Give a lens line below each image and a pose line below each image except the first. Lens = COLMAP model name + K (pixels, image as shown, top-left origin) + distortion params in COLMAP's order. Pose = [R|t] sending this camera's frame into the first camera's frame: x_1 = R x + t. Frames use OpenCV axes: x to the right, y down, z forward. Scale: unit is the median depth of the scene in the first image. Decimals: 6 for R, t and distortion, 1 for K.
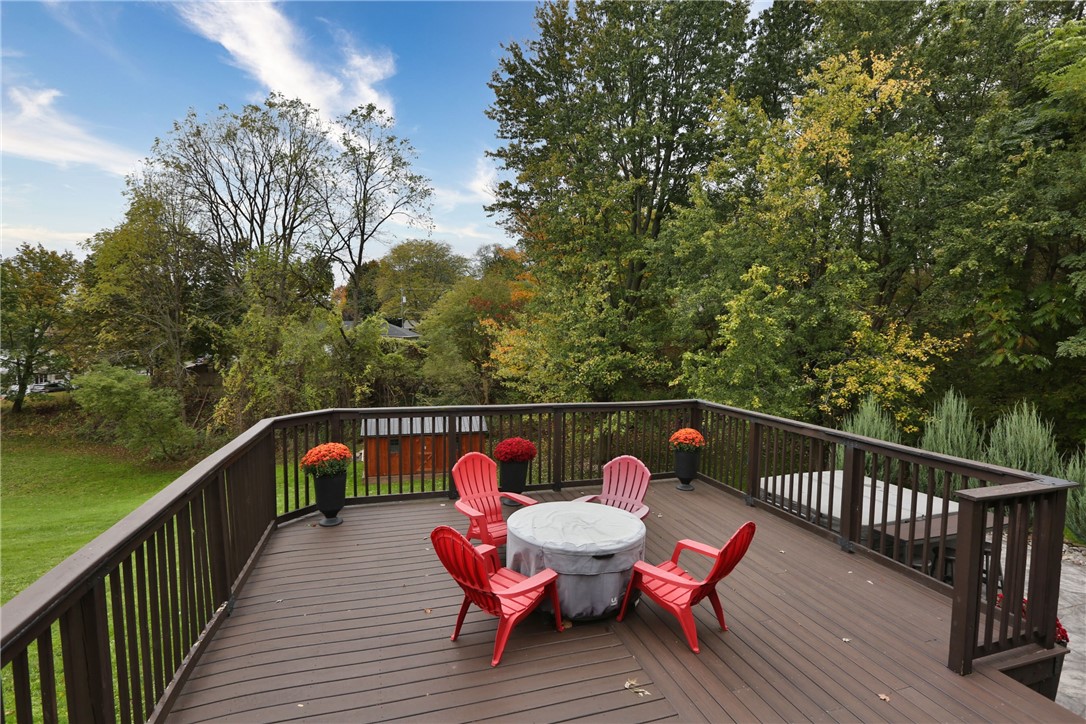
lens RADIAL K [[526.8, 0, 538.9], [0, 526.8, 357.4], [0, 0, 1]] dist [-0.054515, 0.021847]
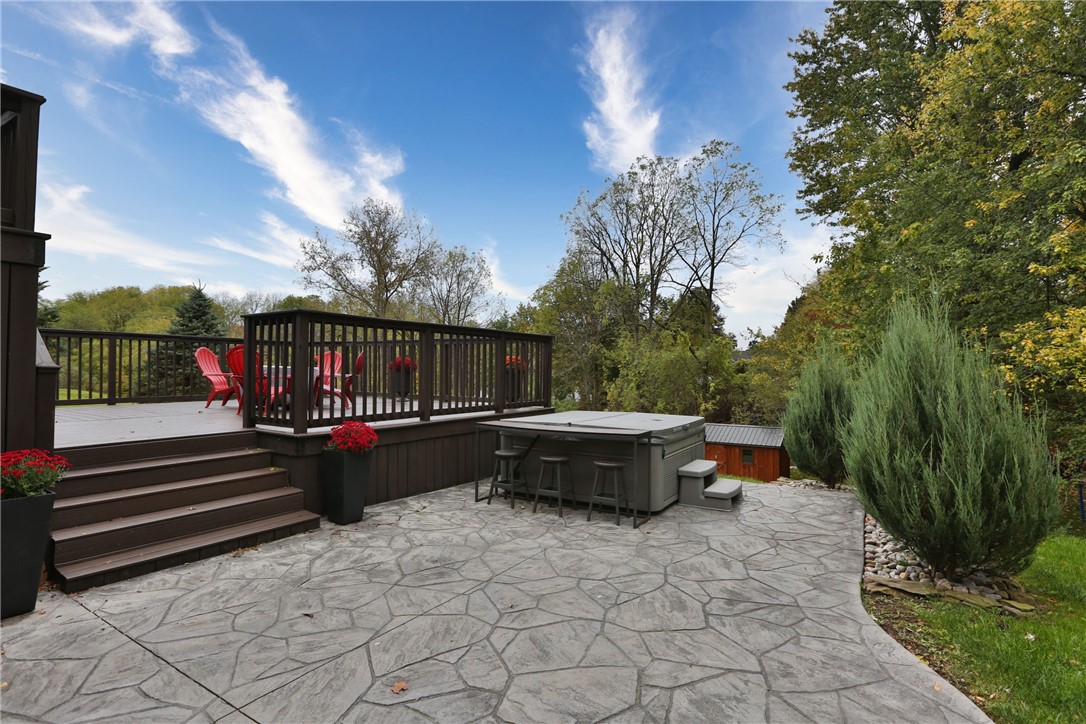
lens RADIAL K [[526.8, 0, 538.9], [0, 526.8, 357.4], [0, 0, 1]] dist [-0.054515, 0.021847]
pose [[0.647944, -0.027872, -0.761178, 0.368833], [-0.034278, 0.997251, -0.065695, 0.065056], [0.760916, 0.068659, 0.645207, 0.087410]]
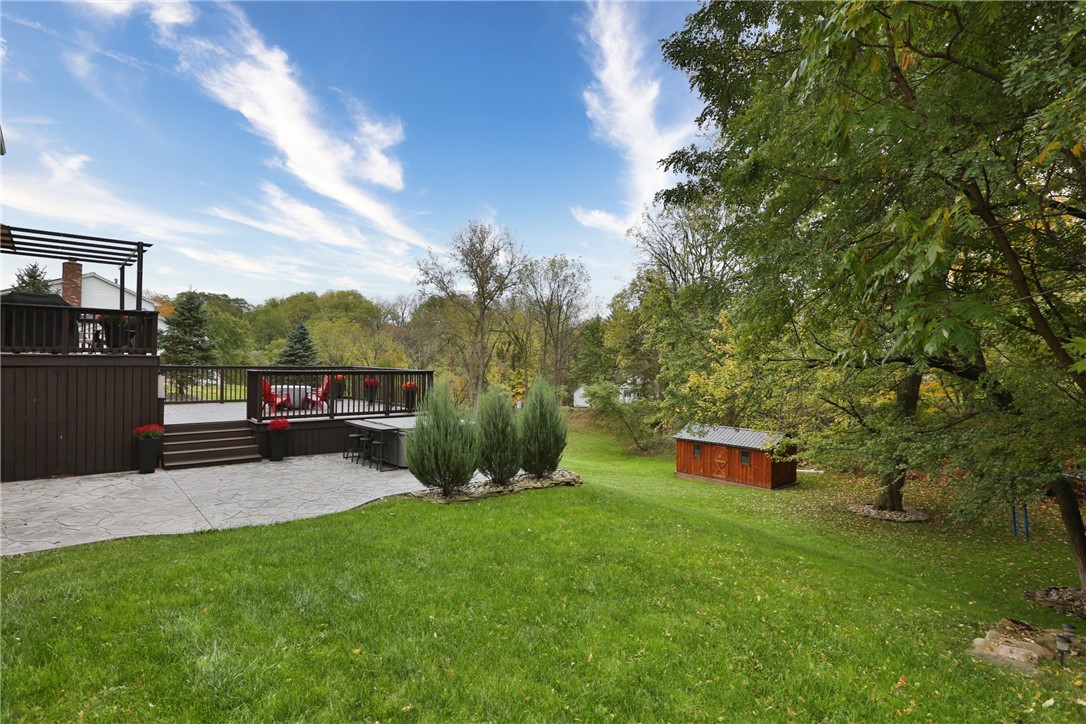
lens RADIAL K [[526.8, 0, 538.9], [0, 526.8, 357.4], [0, 0, 1]] dist [-0.054515, 0.021847]
pose [[0.422210, -0.012676, -0.906410, 0.707390], [-0.054786, 0.997718, -0.039473, 0.028331], [0.904841, 0.066324, 0.420552, 0.179140]]
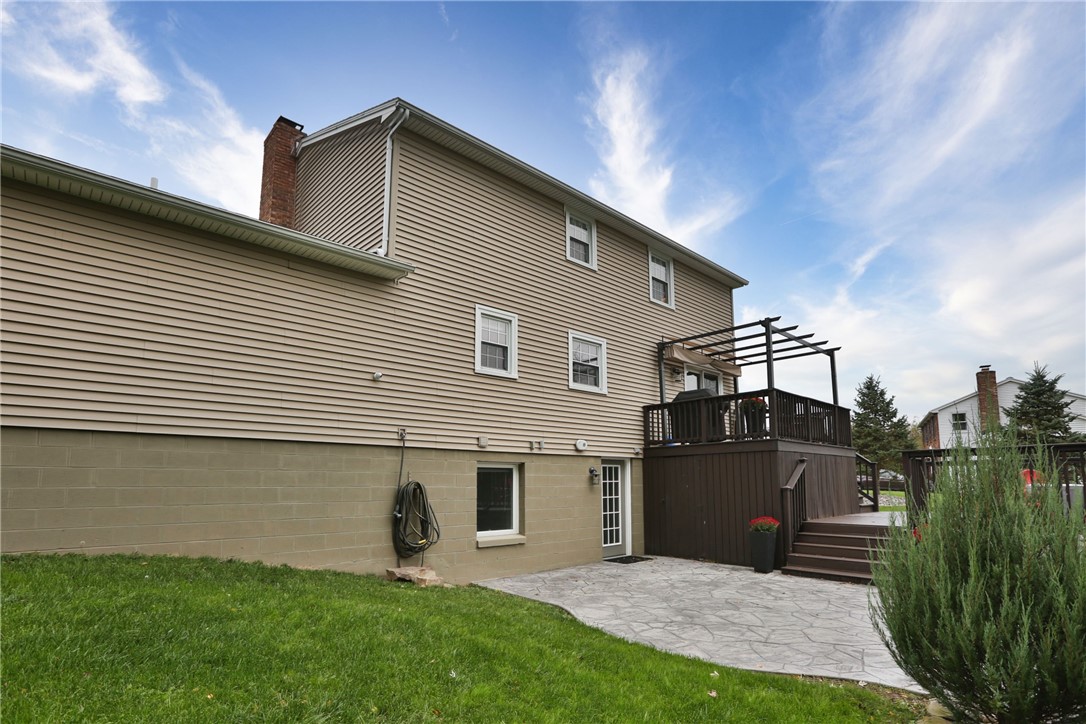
lens RADIAL K [[526.8, 0, 538.9], [0, 526.8, 357.4], [0, 0, 1]] dist [-0.054515, 0.021847]
pose [[-0.913147, -0.107358, -0.393238, 0.496649], [-0.030264, 0.979887, -0.197243, 0.051222], [0.406505, -0.168211, -0.898031, 0.365887]]
